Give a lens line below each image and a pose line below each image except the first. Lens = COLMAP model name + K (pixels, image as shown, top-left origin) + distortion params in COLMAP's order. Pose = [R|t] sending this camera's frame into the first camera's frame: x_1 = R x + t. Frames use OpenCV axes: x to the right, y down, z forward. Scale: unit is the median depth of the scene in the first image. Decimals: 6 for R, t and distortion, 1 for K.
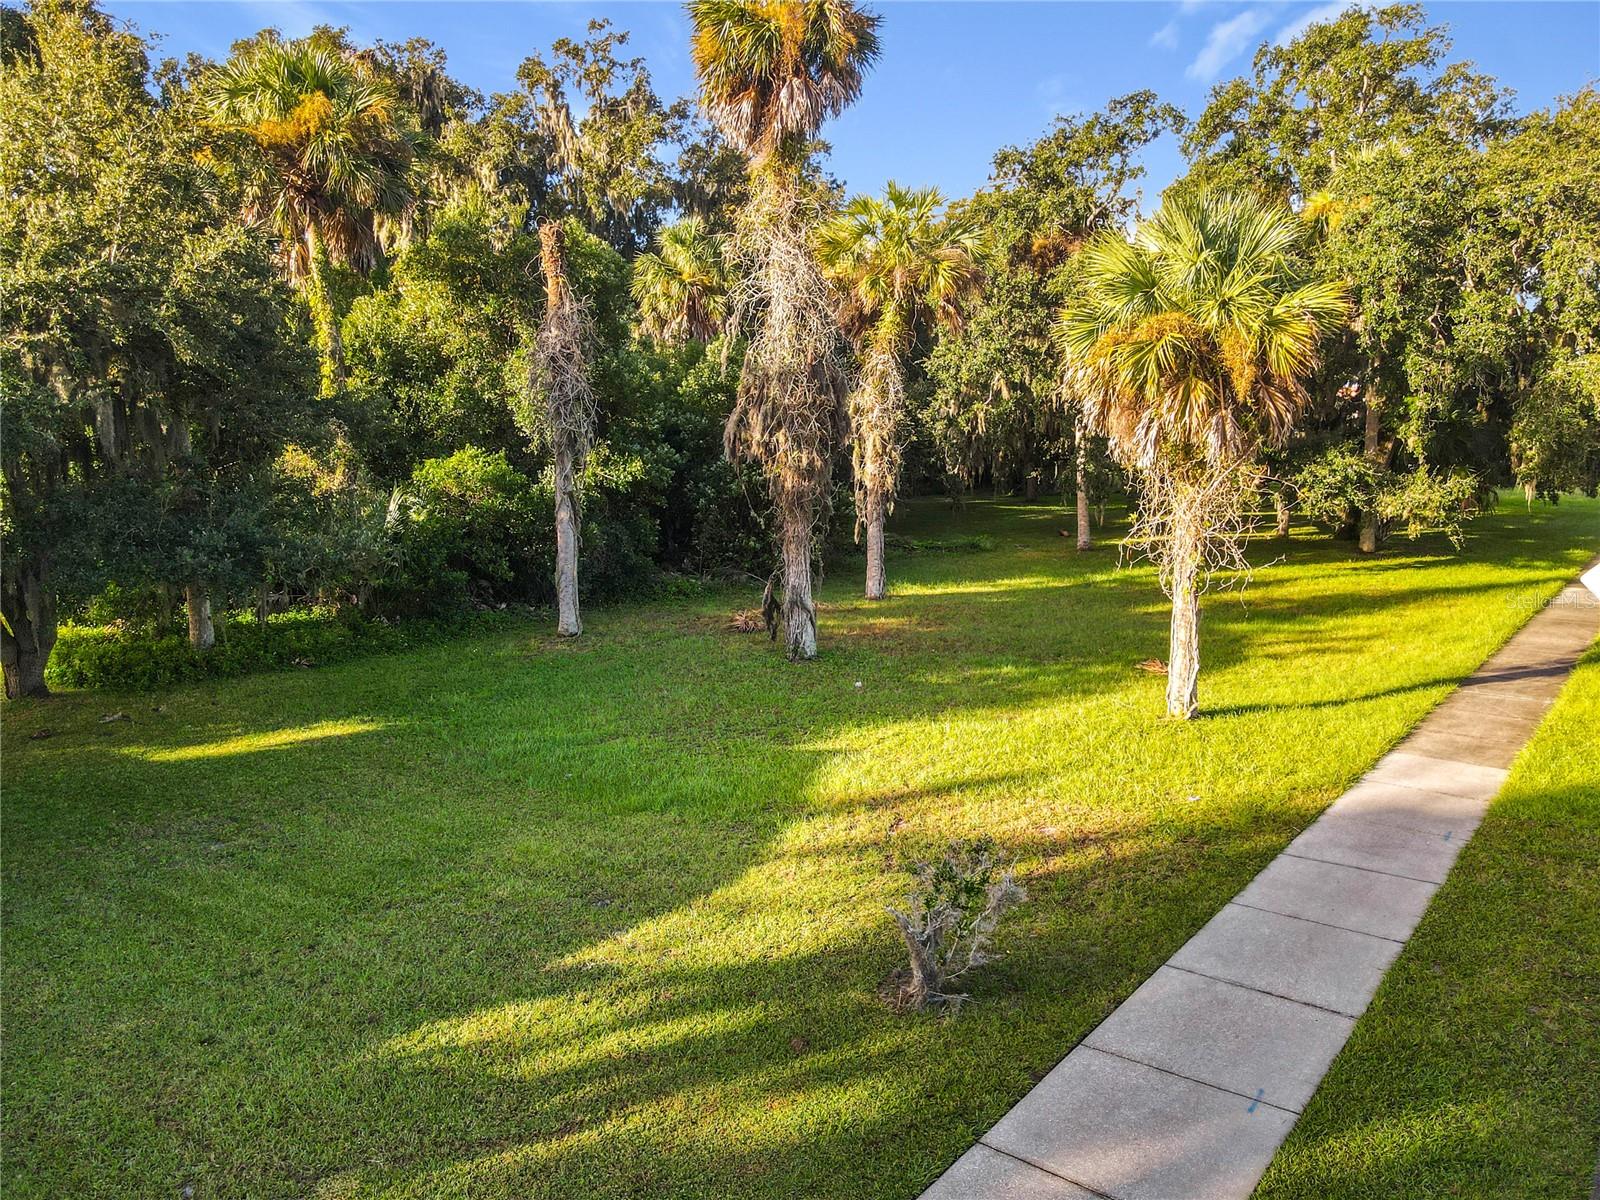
lens RADIAL K [[1231.6, 0, 804.1], [0, 1231.6, 601.7], [0, 0, 1]] dist [-0.005903, 0.019409]
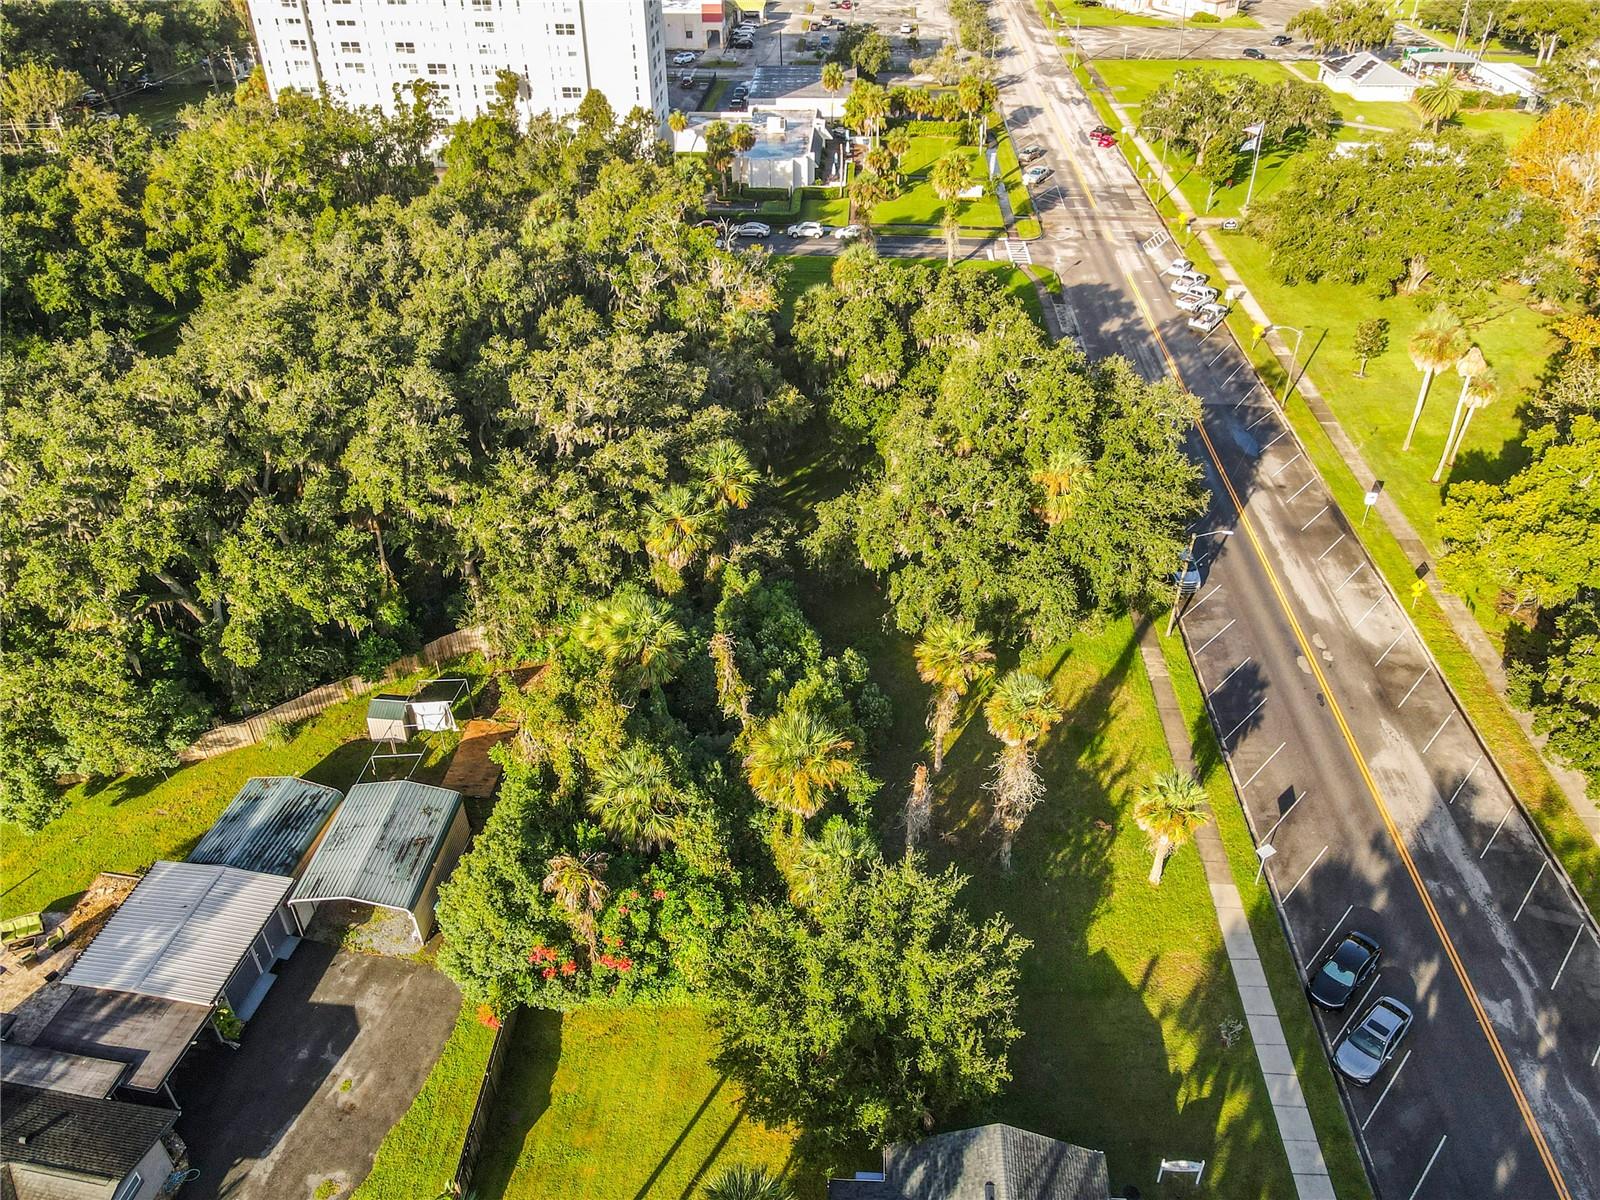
lens RADIAL K [[1231.6, 0, 804.1], [0, 1231.6, 601.7], [0, 0, 1]] dist [-0.005903, 0.019409]
pose [[0.823206, -0.324877, 0.465604, -2.325650], [0.081375, 0.879146, 0.469553, -2.912269], [-0.561881, -0.348650, 0.750155, -0.989181]]
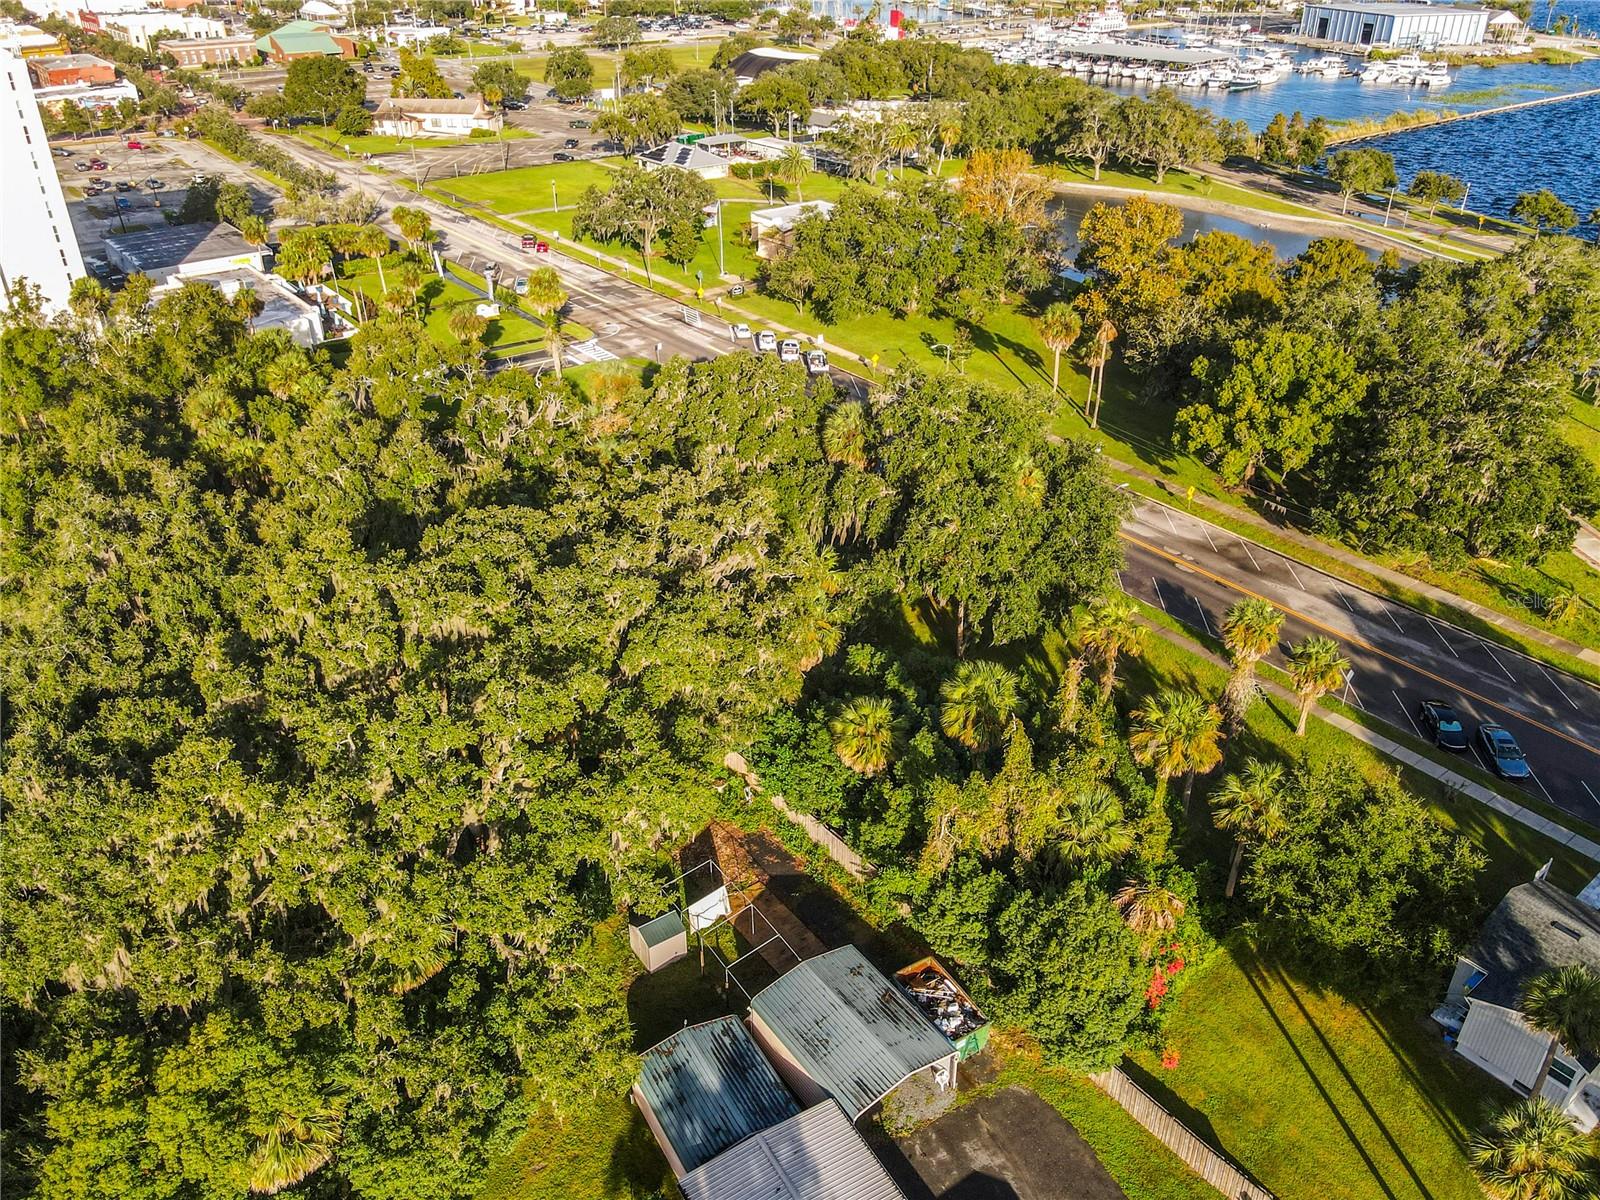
lens RADIAL K [[1231.6, 0, 804.1], [0, 1231.6, 601.7], [0, 0, 1]] dist [-0.005903, 0.019409]
pose [[0.246888, -0.485687, 0.838543, -4.513806], [0.138241, 0.874132, 0.465599, -3.305731], [-0.959133, 0.000970, 0.282955, 1.824536]]
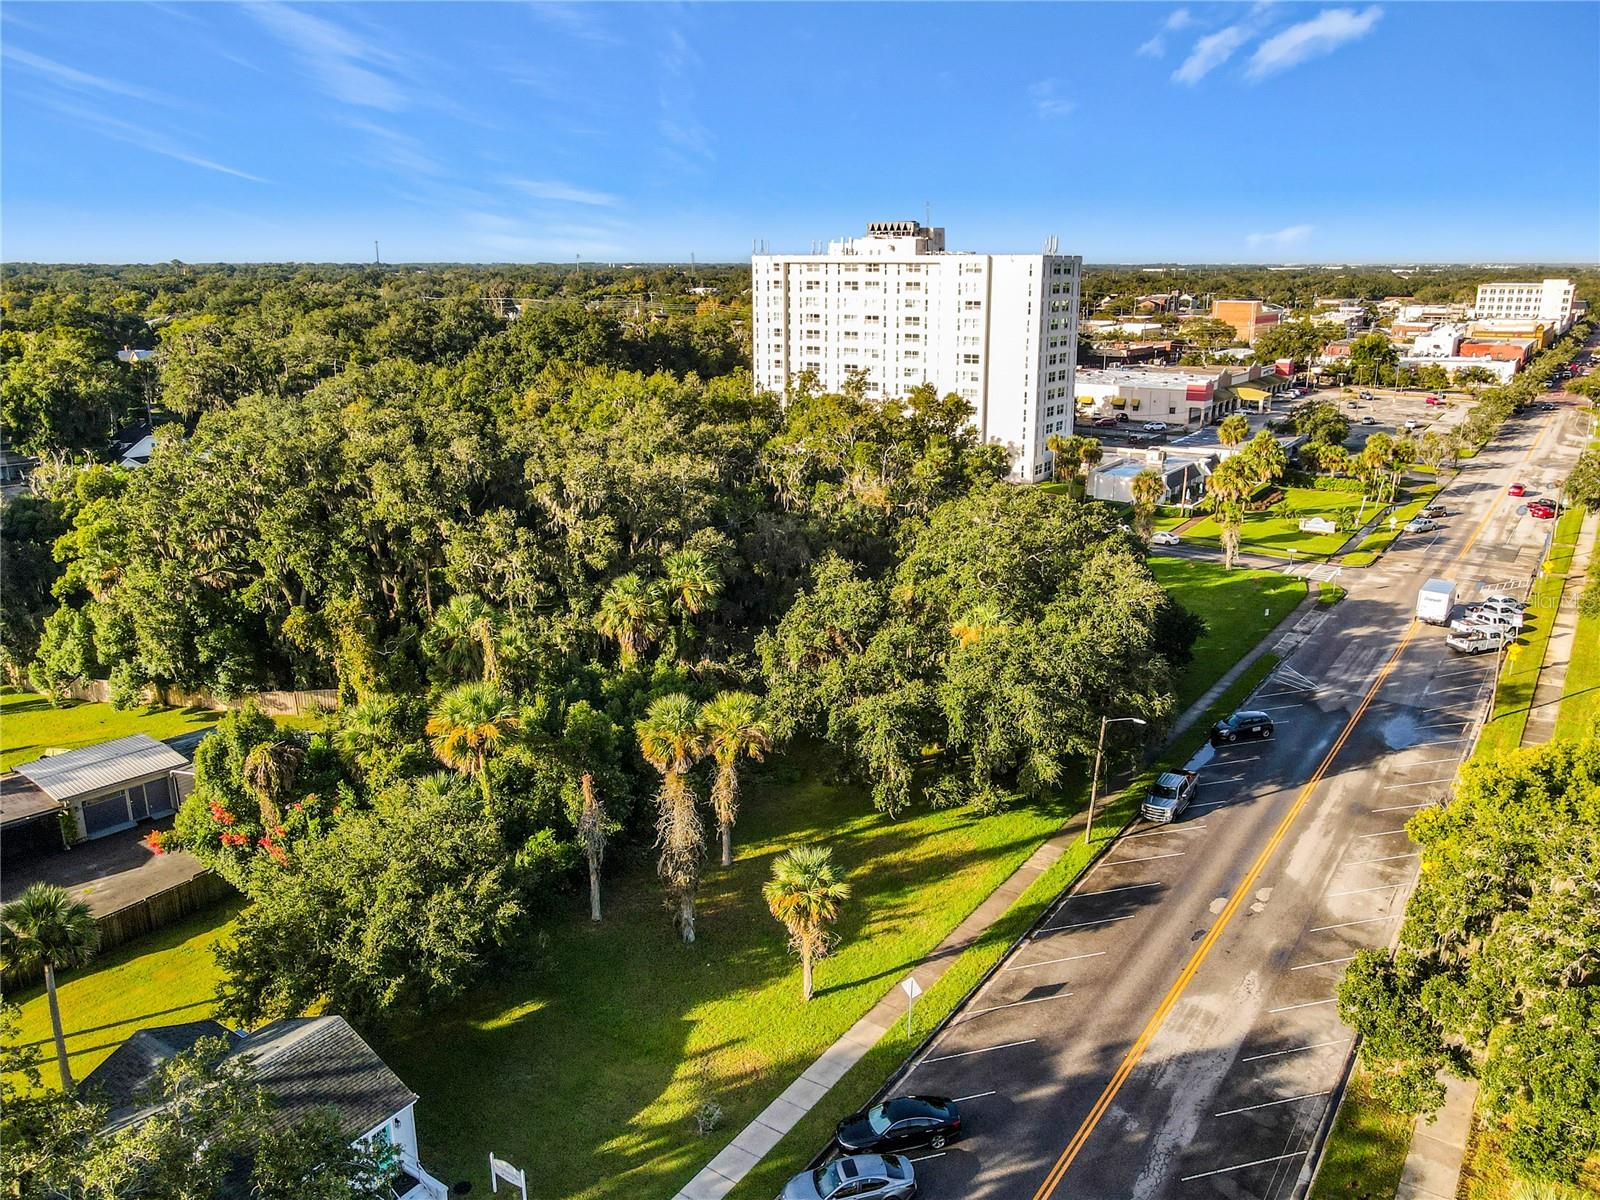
lens RADIAL K [[1231.6, 0, 804.1], [0, 1231.6, 601.7], [0, 0, 1]] dist [-0.005903, 0.019409]
pose [[0.998273, -0.014936, 0.056821, 0.167424], [0.007569, 0.991782, 0.127715, -1.611755], [-0.058262, -0.127064, 0.990182, -2.440018]]
